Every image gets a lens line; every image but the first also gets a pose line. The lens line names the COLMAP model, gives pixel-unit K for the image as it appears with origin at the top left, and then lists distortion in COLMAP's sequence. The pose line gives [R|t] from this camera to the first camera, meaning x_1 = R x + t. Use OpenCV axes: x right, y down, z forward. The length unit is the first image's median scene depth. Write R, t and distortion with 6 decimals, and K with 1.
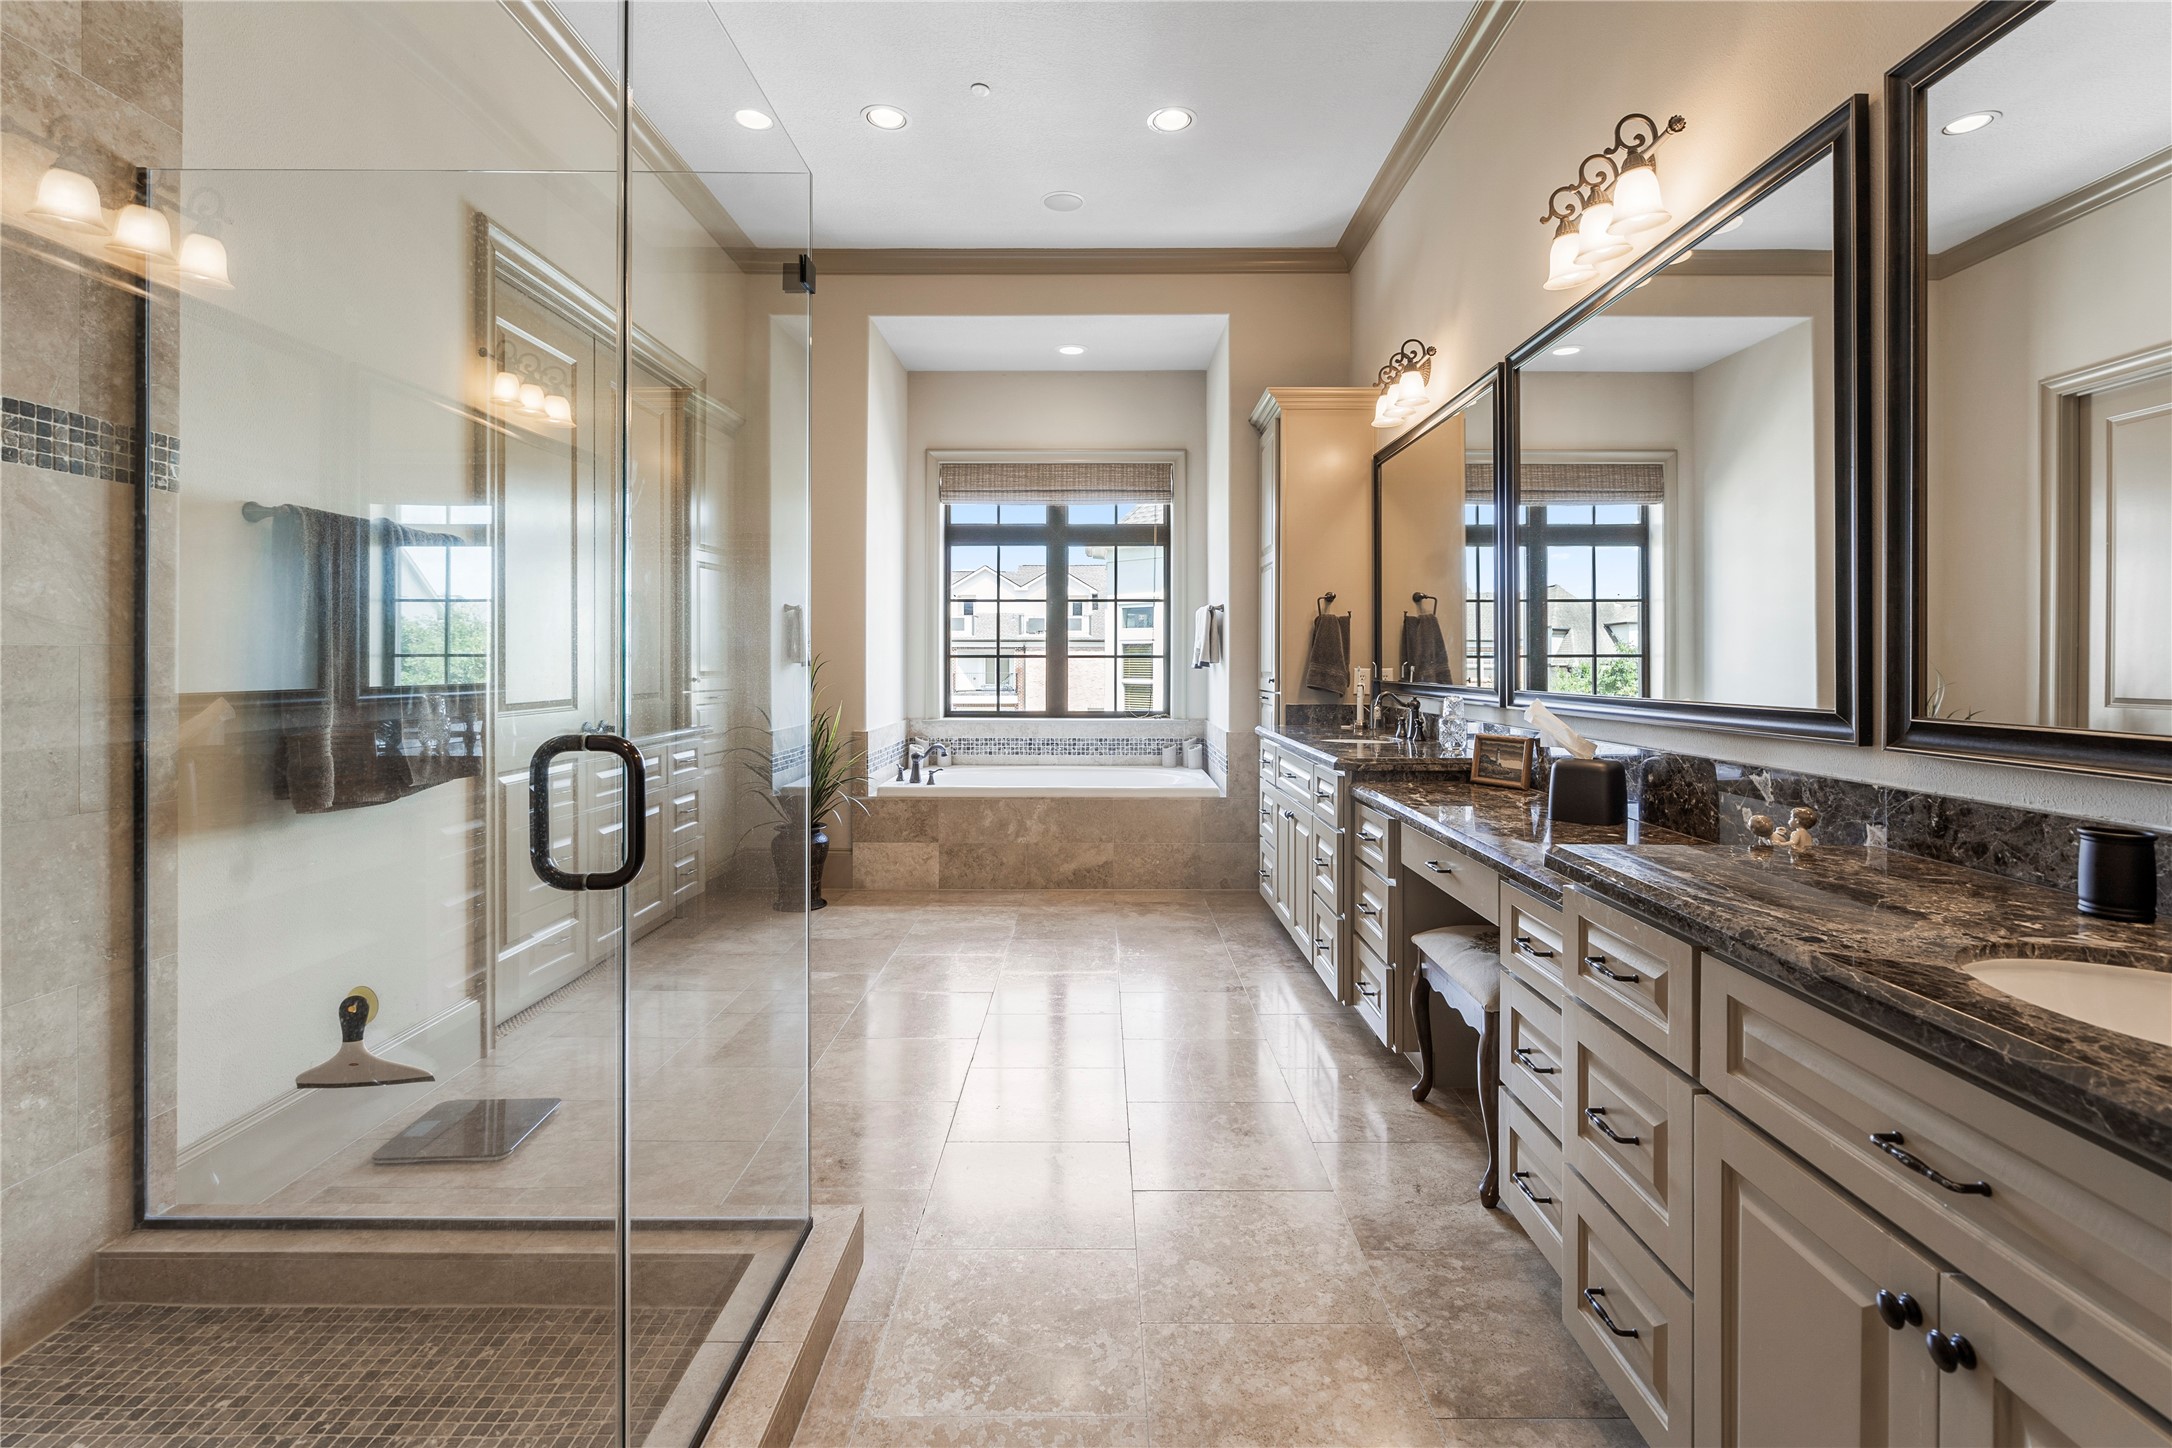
lens RADIAL K [[1025.5, 0, 1094.7], [0, 1025.5, 668.5], [0, 0, 1]] dist [-0.002272, 0.000385]
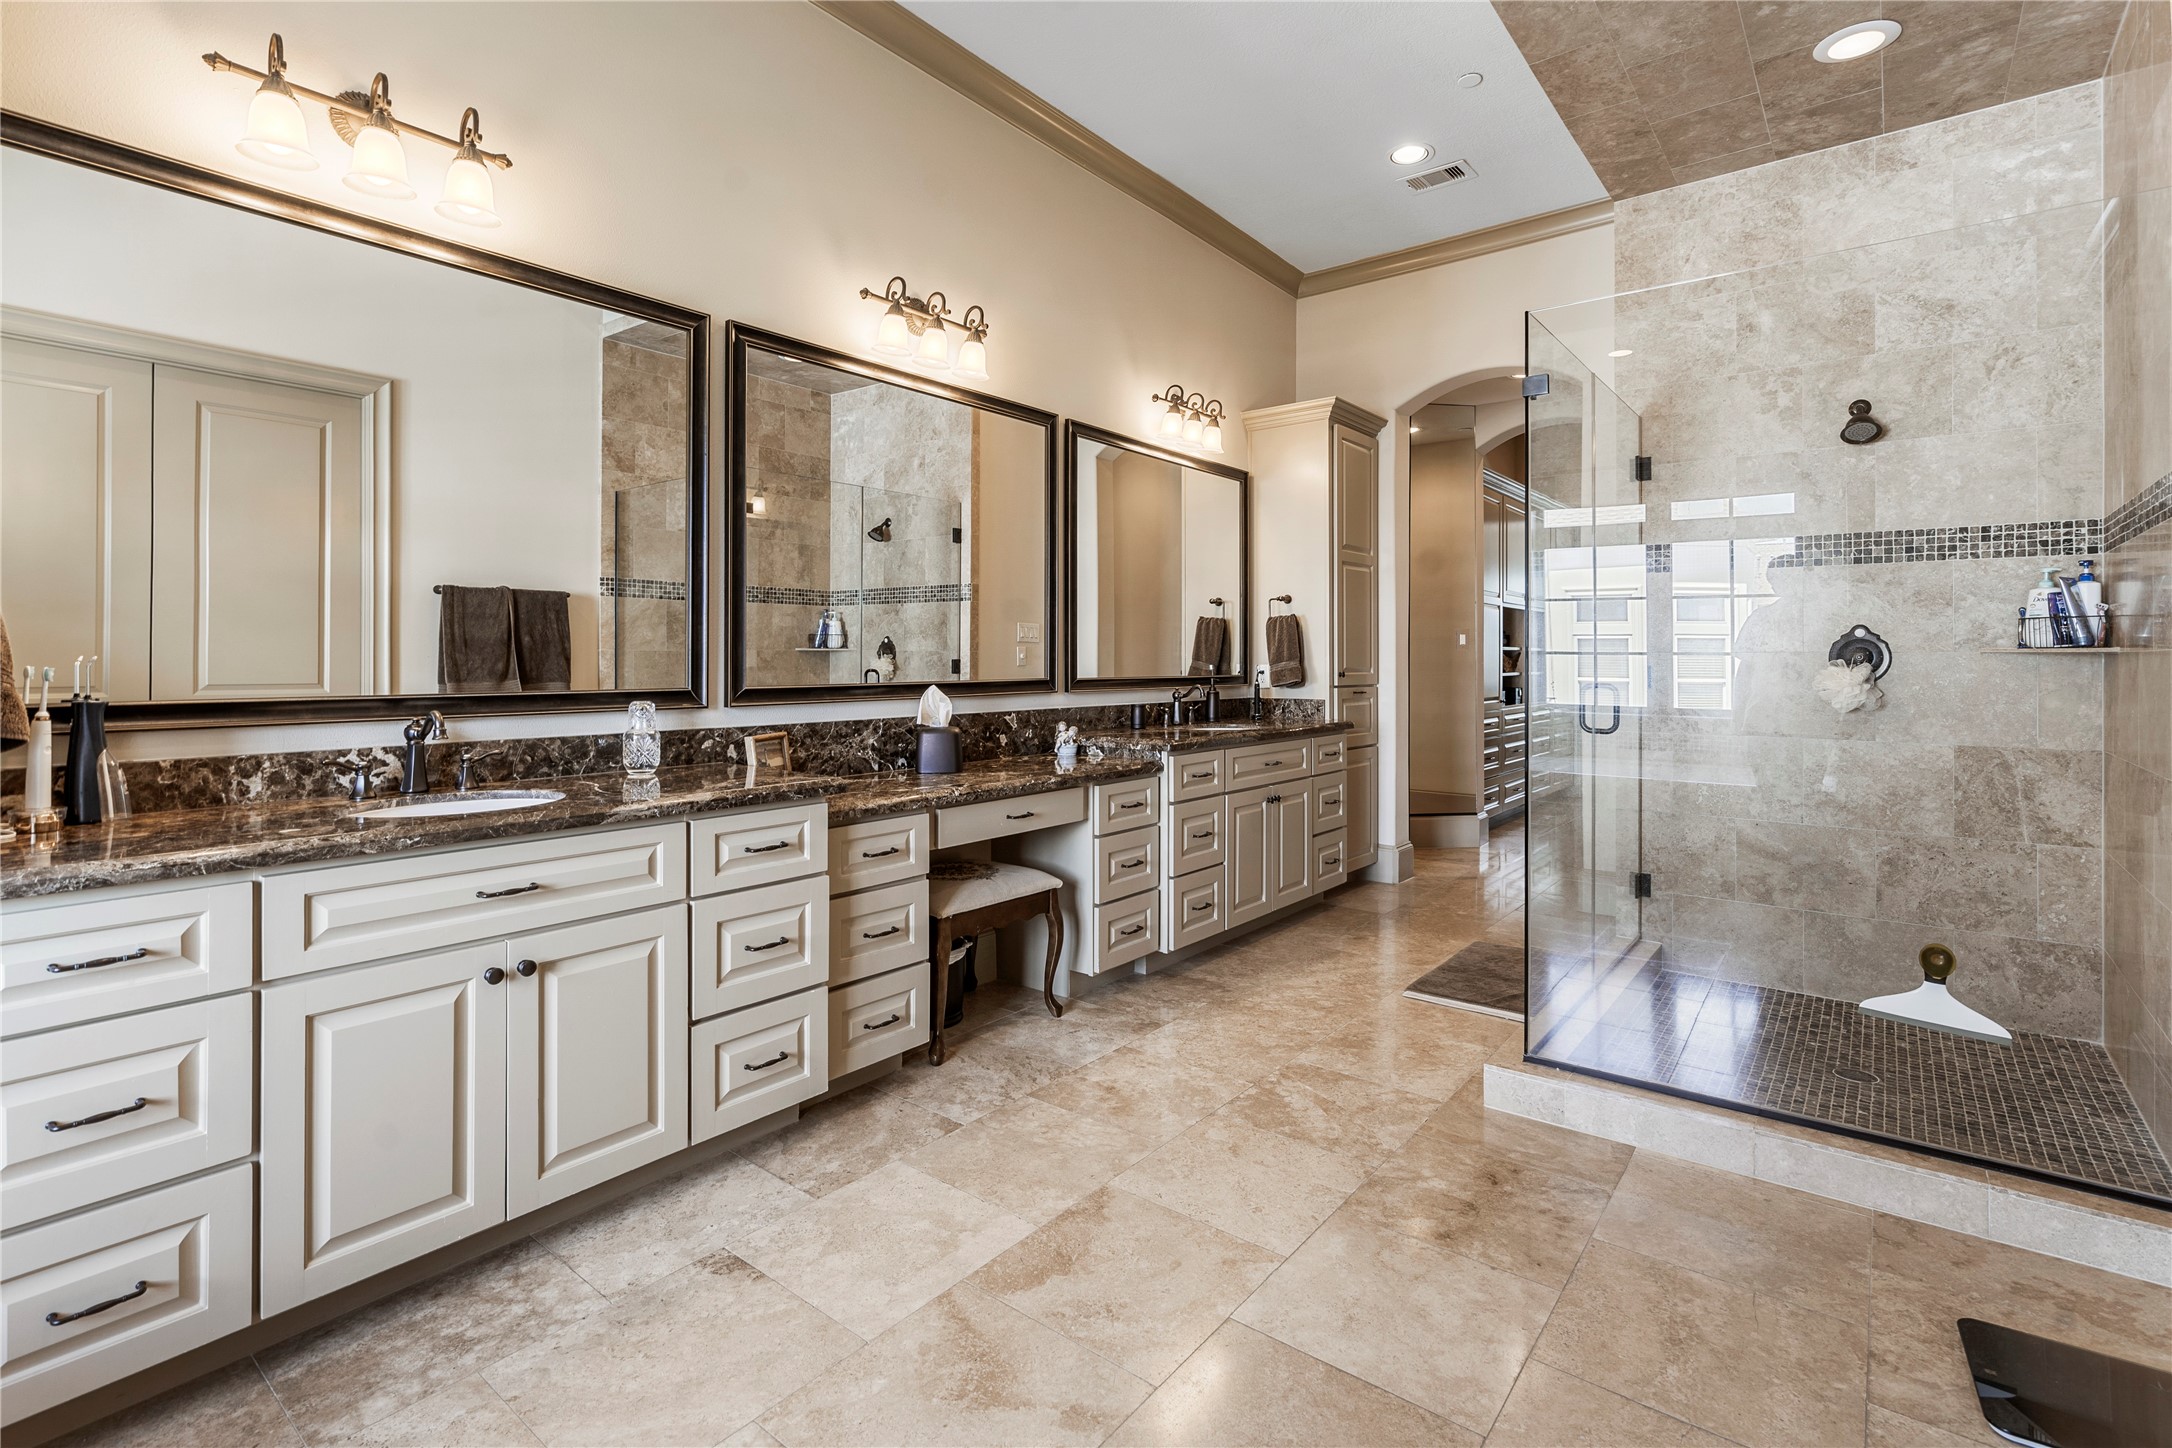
lens RADIAL K [[1025.5, 0, 1094.7], [0, 1025.5, 668.5], [0, 0, 1]] dist [-0.002272, 0.000385]
pose [[-0.791419, -0.007203, 0.611231, -0.685834], [0.001933, 0.999896, 0.014285, -0.012602], [-0.611271, 0.012487, -0.791323, 2.545402]]
